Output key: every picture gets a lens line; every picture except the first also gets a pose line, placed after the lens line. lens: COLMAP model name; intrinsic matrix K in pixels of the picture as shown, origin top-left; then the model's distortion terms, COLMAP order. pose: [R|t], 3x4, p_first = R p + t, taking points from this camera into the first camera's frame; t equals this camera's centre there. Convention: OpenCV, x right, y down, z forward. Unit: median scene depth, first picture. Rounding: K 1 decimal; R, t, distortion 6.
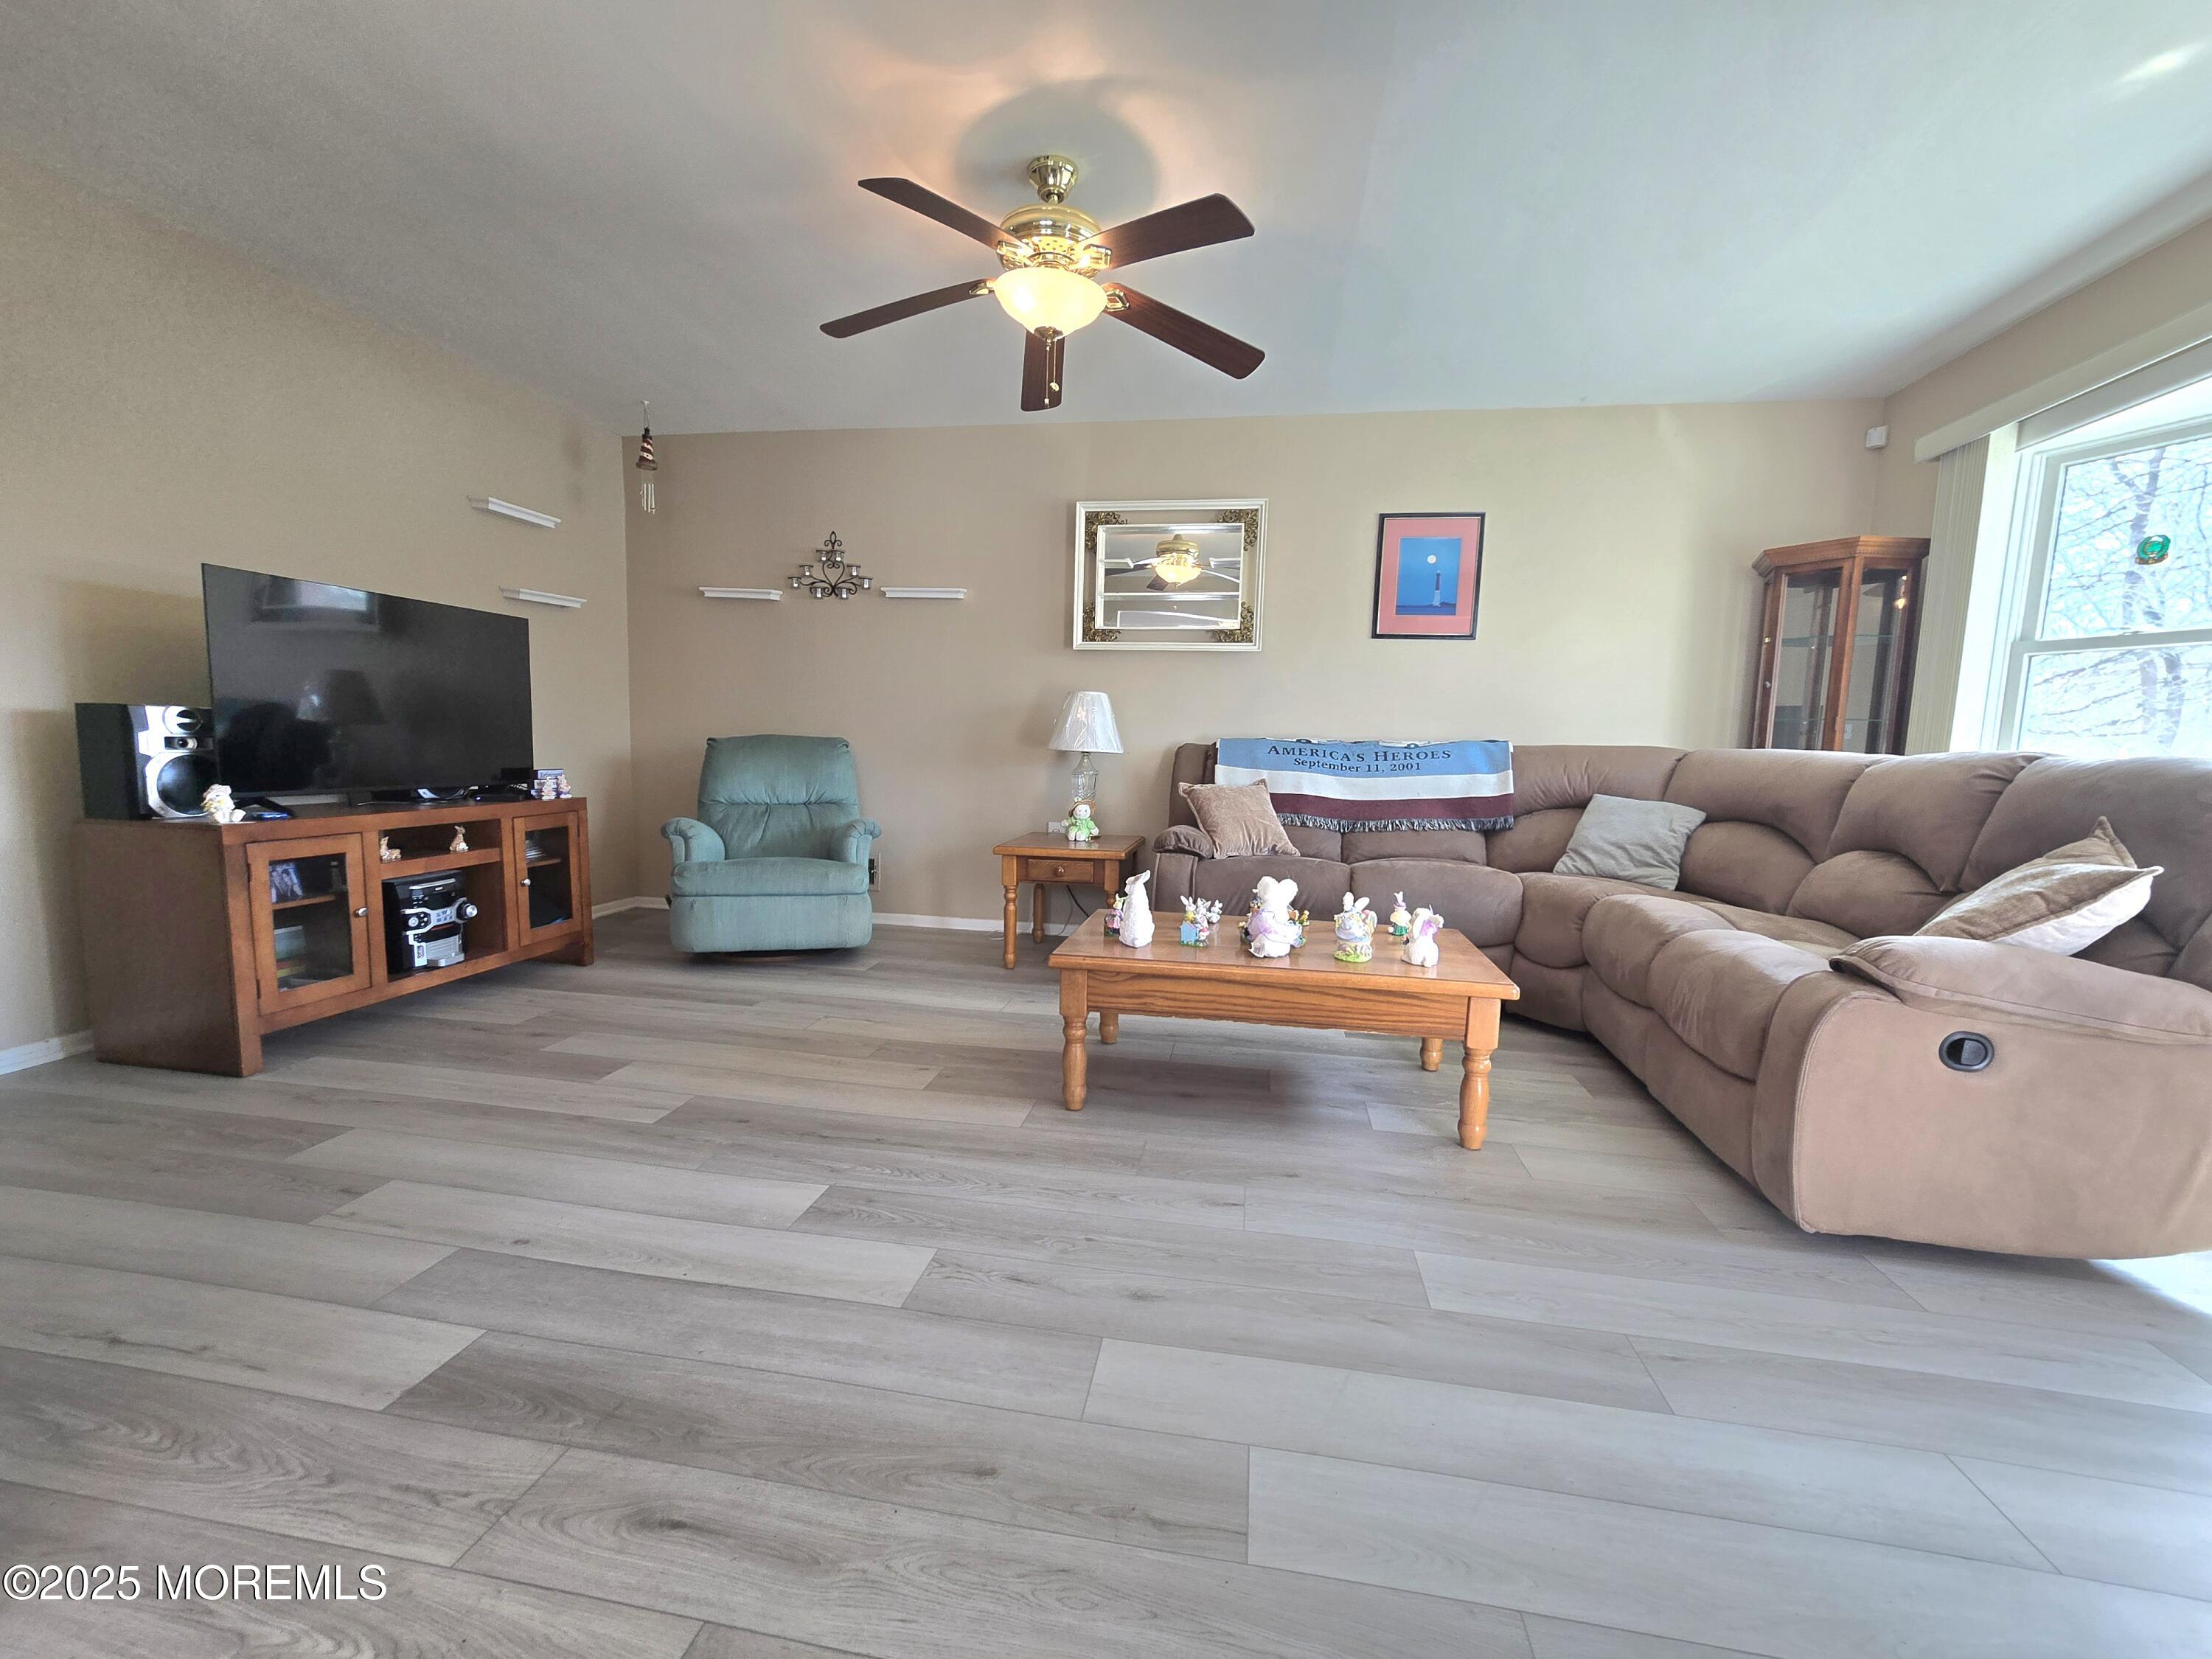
lens RADIAL K [[907.0, 0, 1106.1], [0, 907.0, 847.5], [0, 0, 1]] dist [-0.002358, 0.000373]
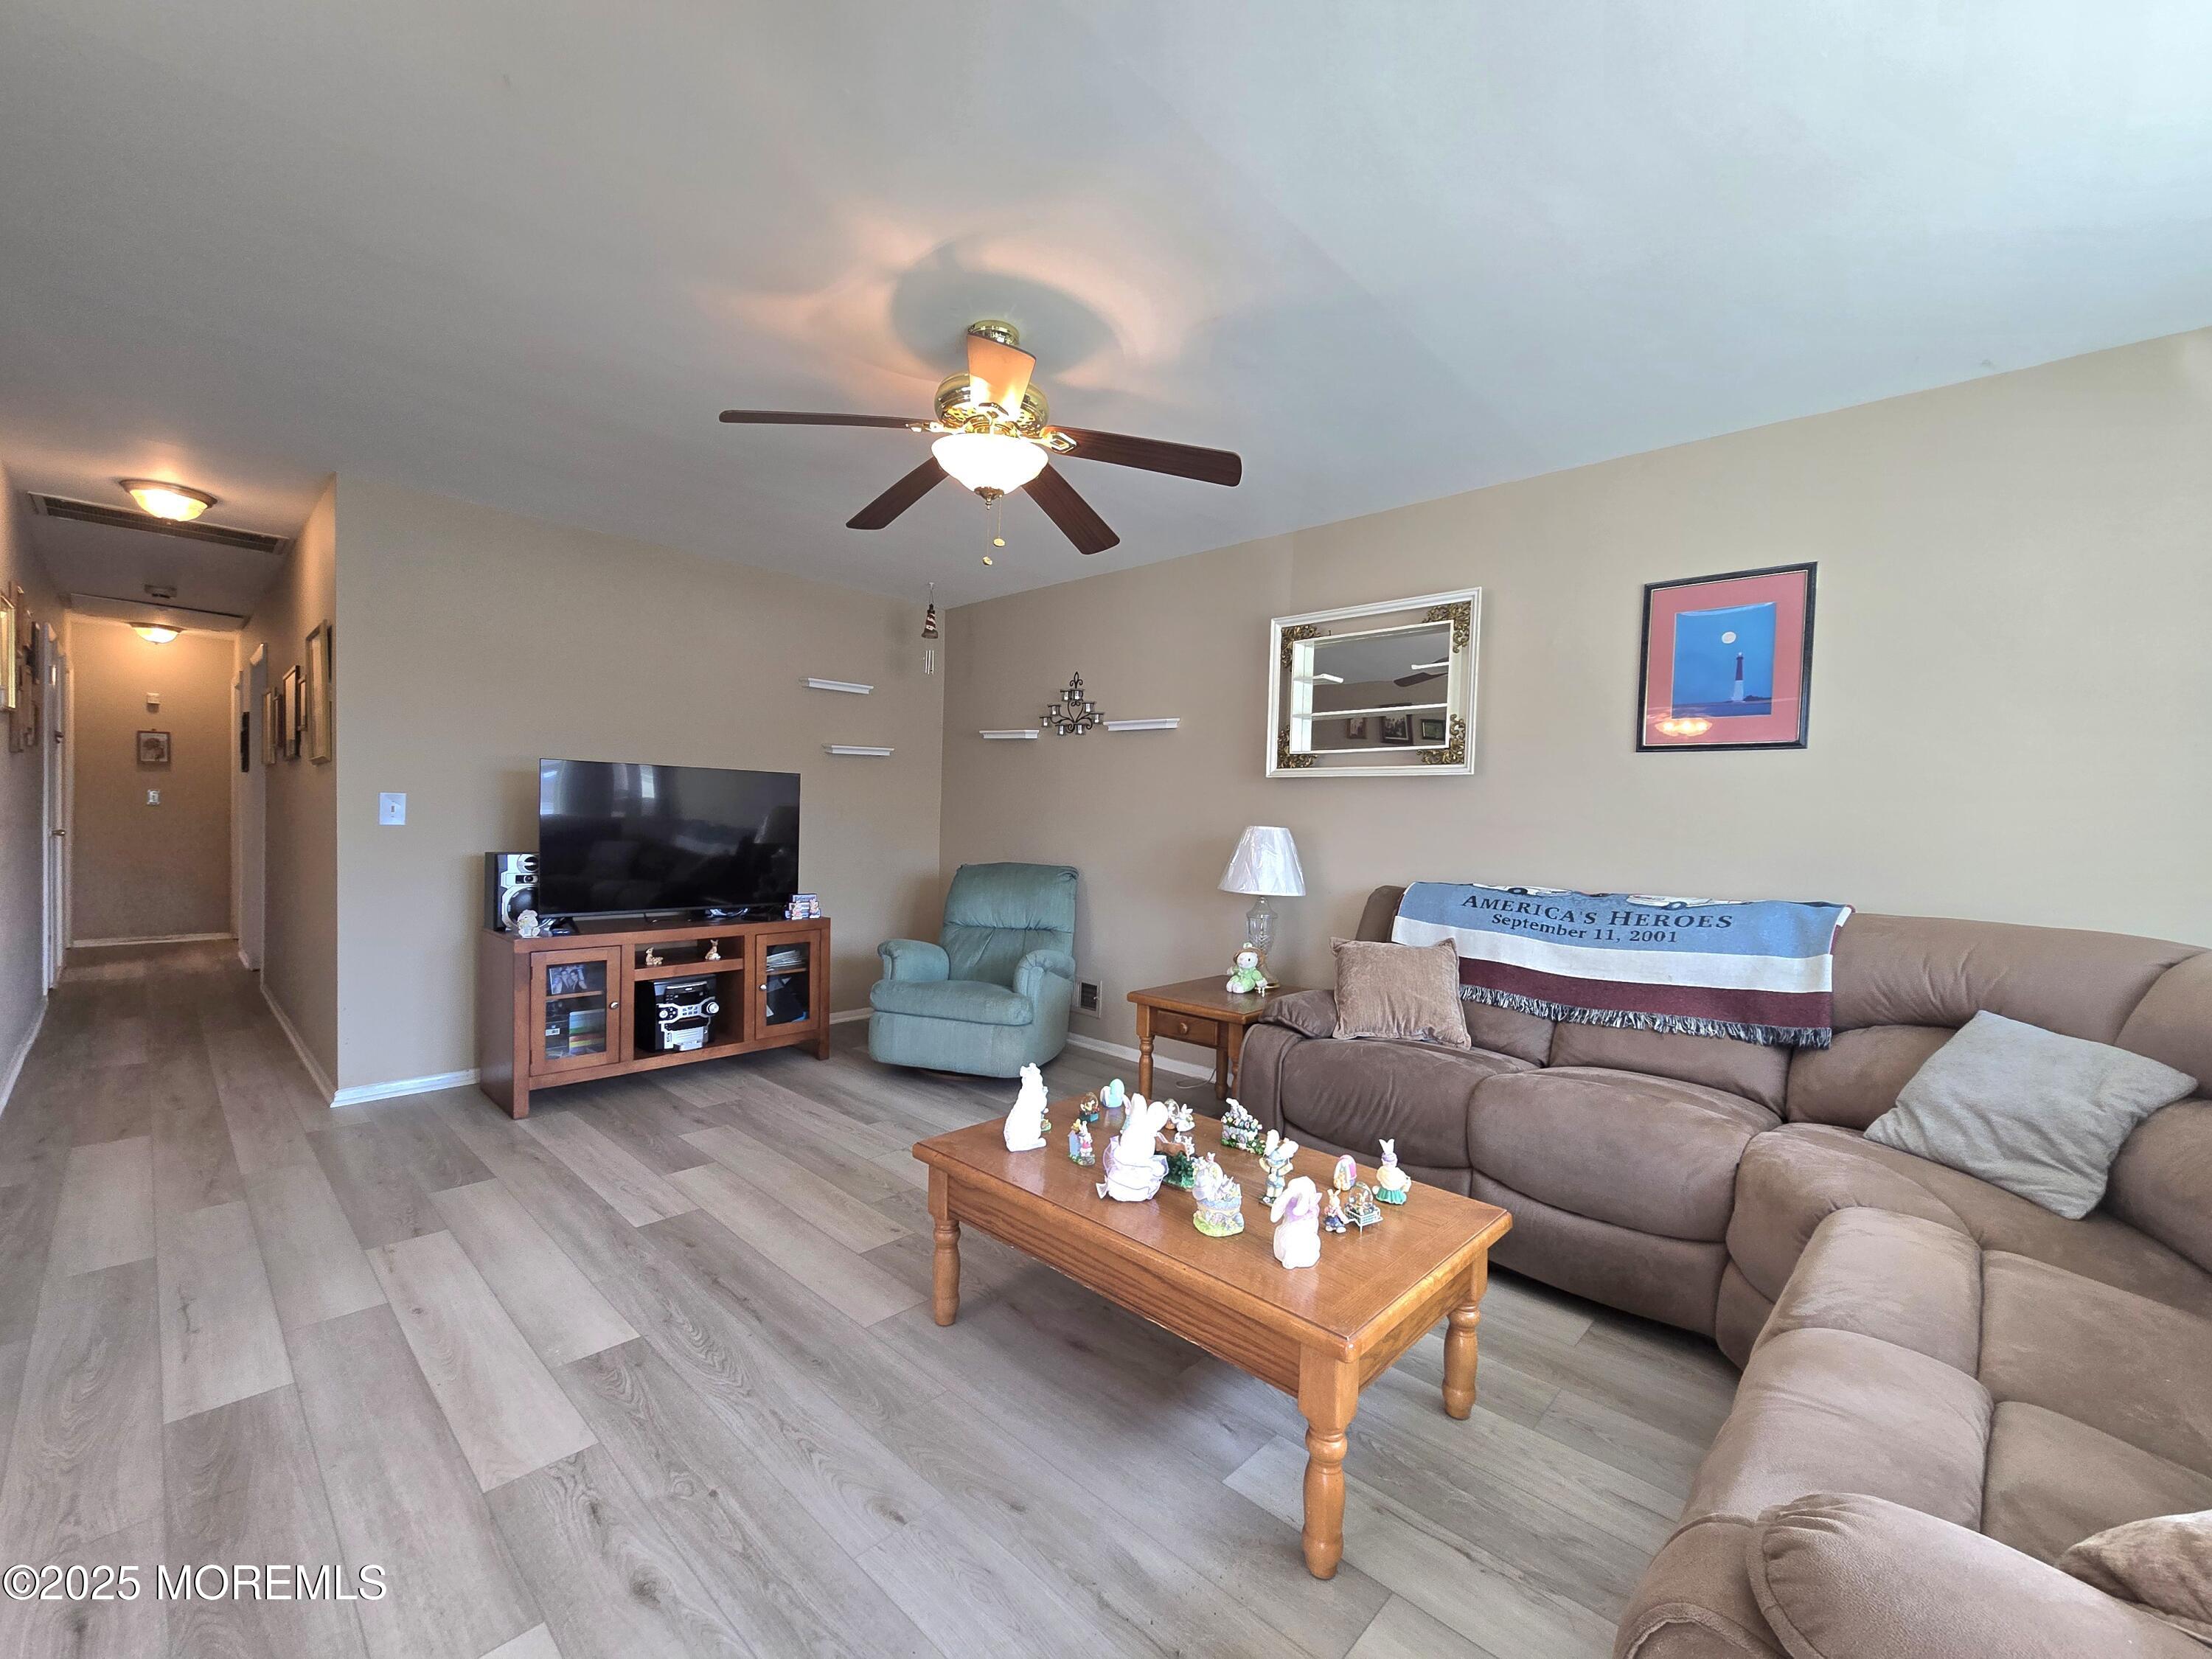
lens RADIAL K [[907.0, 0, 1102.7], [0, 907.0, 848.9], [0, 0, 1]] dist [-0.002358, 0.000373]
pose [[0.834201, 0.013925, -0.551284, 0.427554], [-0.068484, 0.994558, -0.078509, -0.085470], [0.547191, 0.103247, 0.830615, 0.217756]]
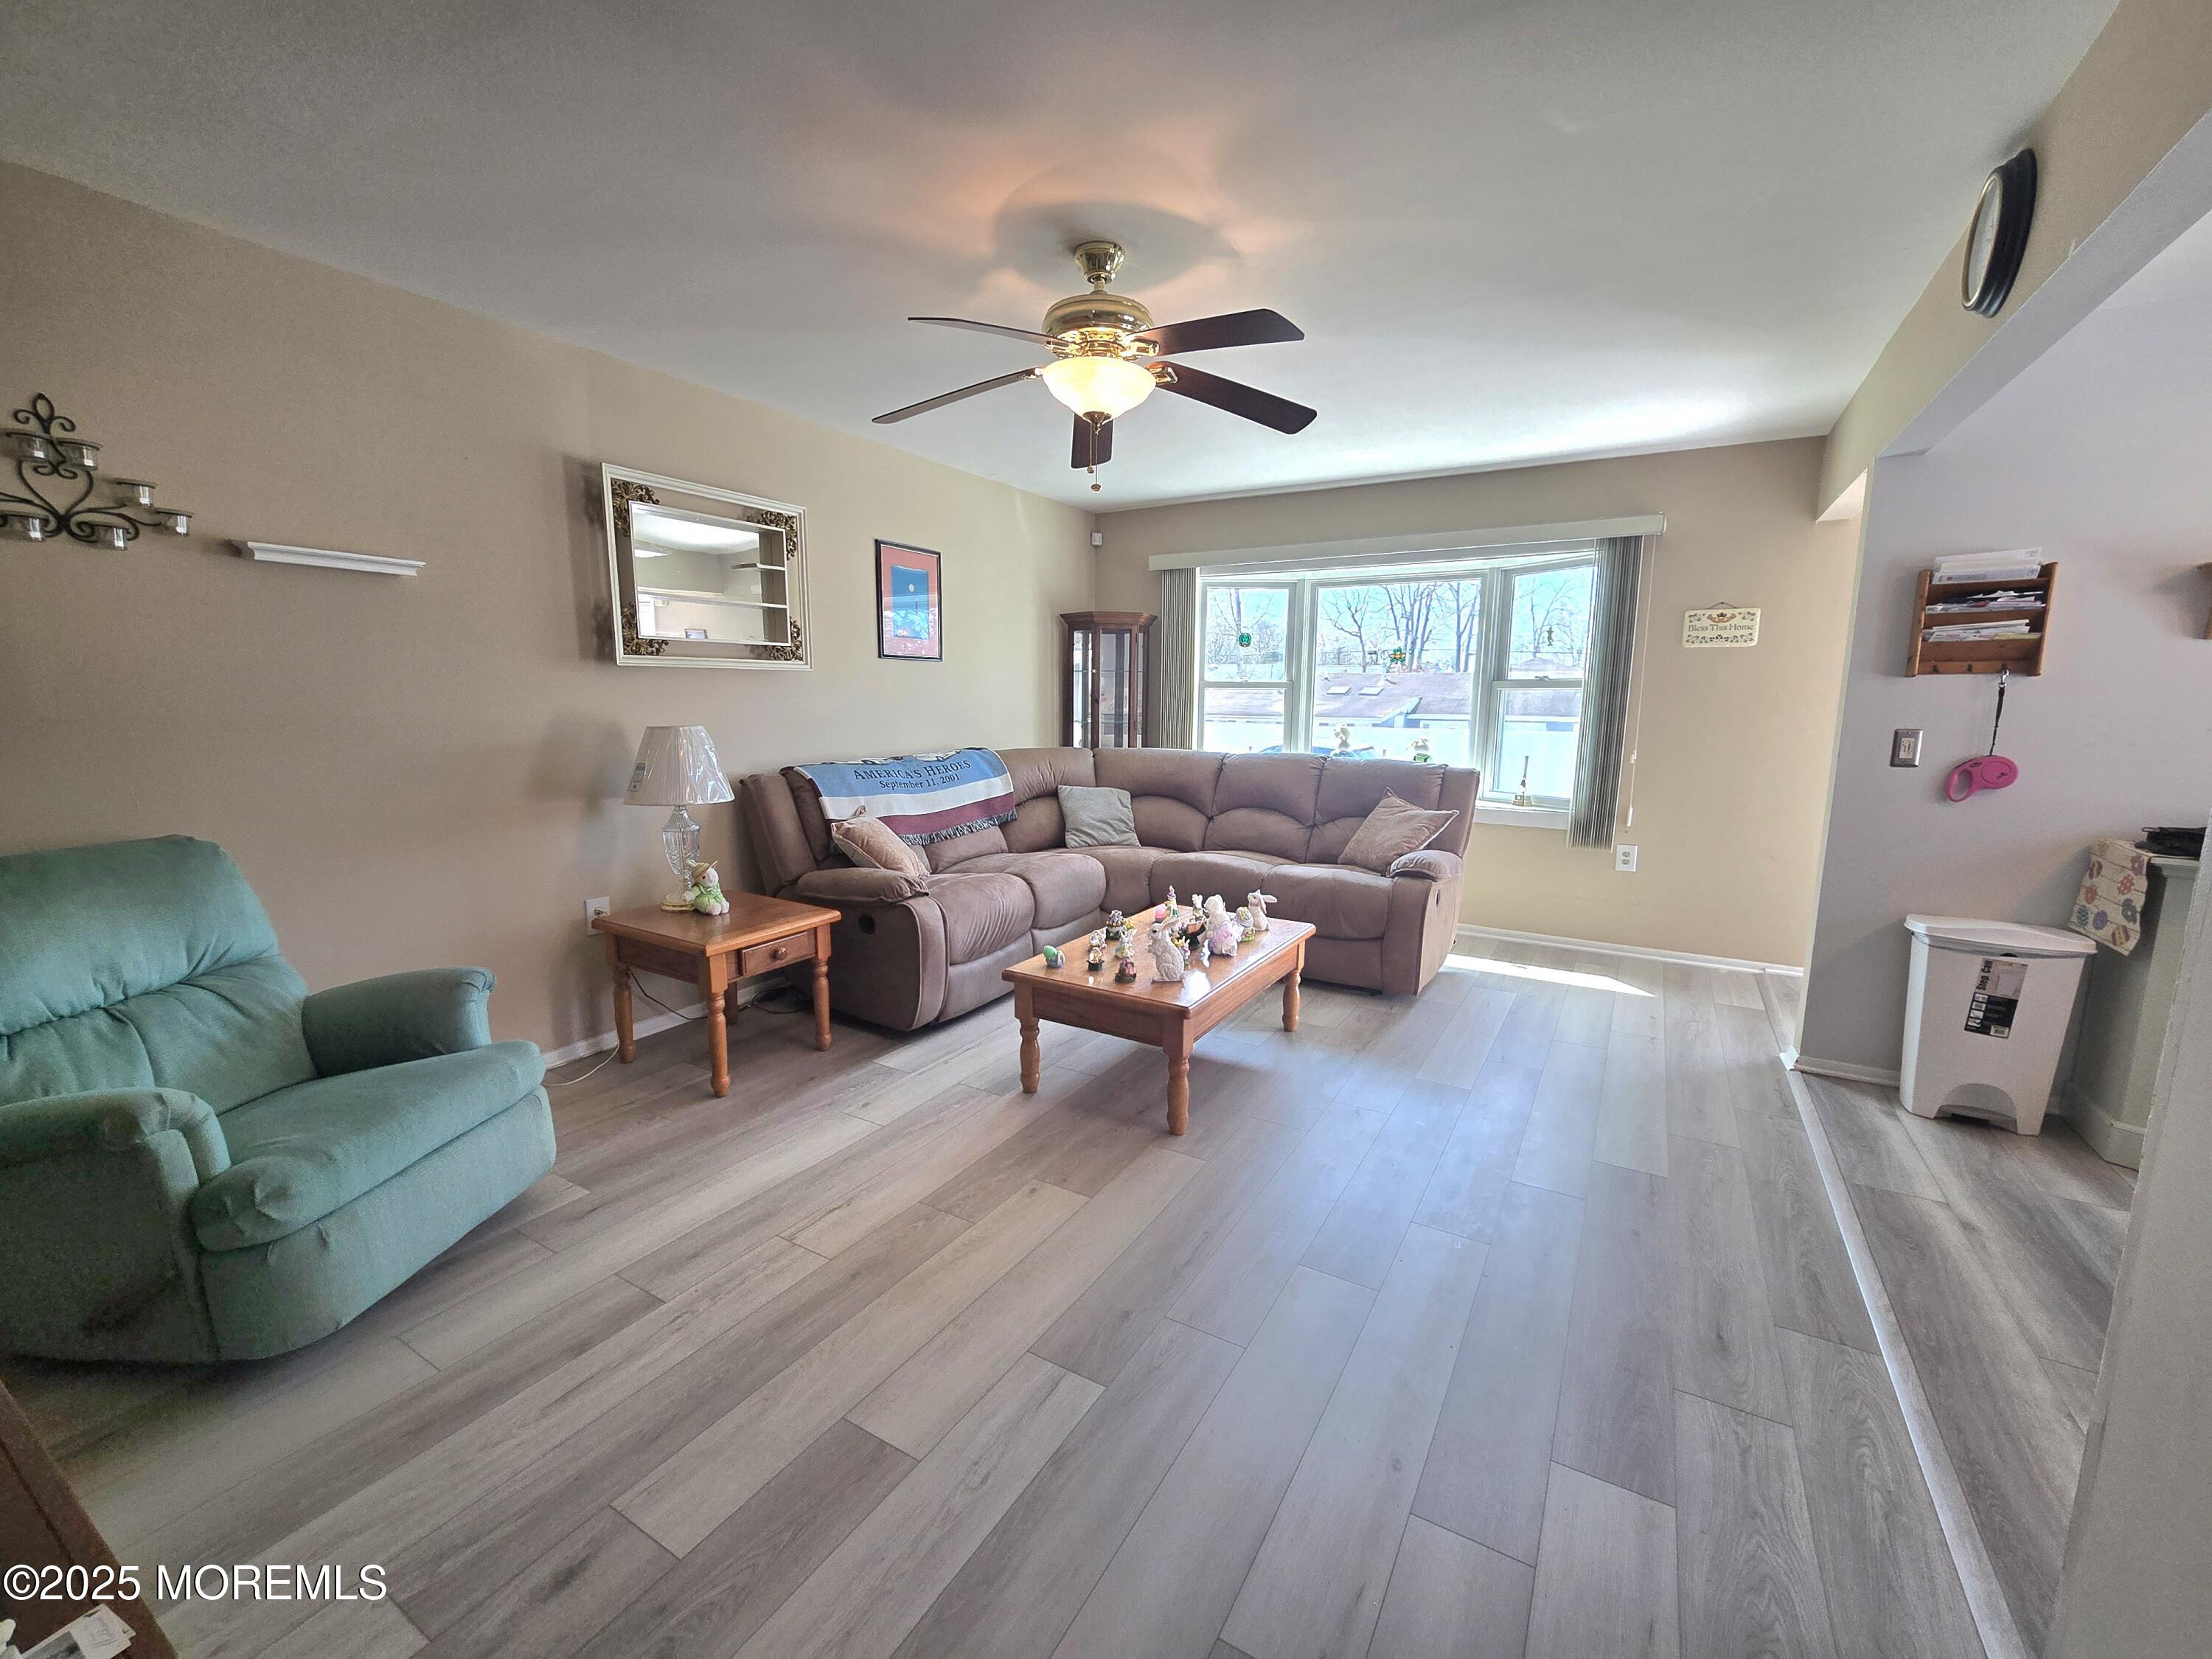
lens RADIAL K [[907.0, 0, 1104.1], [0, 907.0, 844.5], [0, 0, 1]] dist [-0.002358, 0.000373]
pose [[0.361456, -0.180297, 0.914791, -0.777912], [0.107321, 0.982650, 0.151266, -0.188403], [-0.926192, 0.043500, 0.374534, 0.472125]]
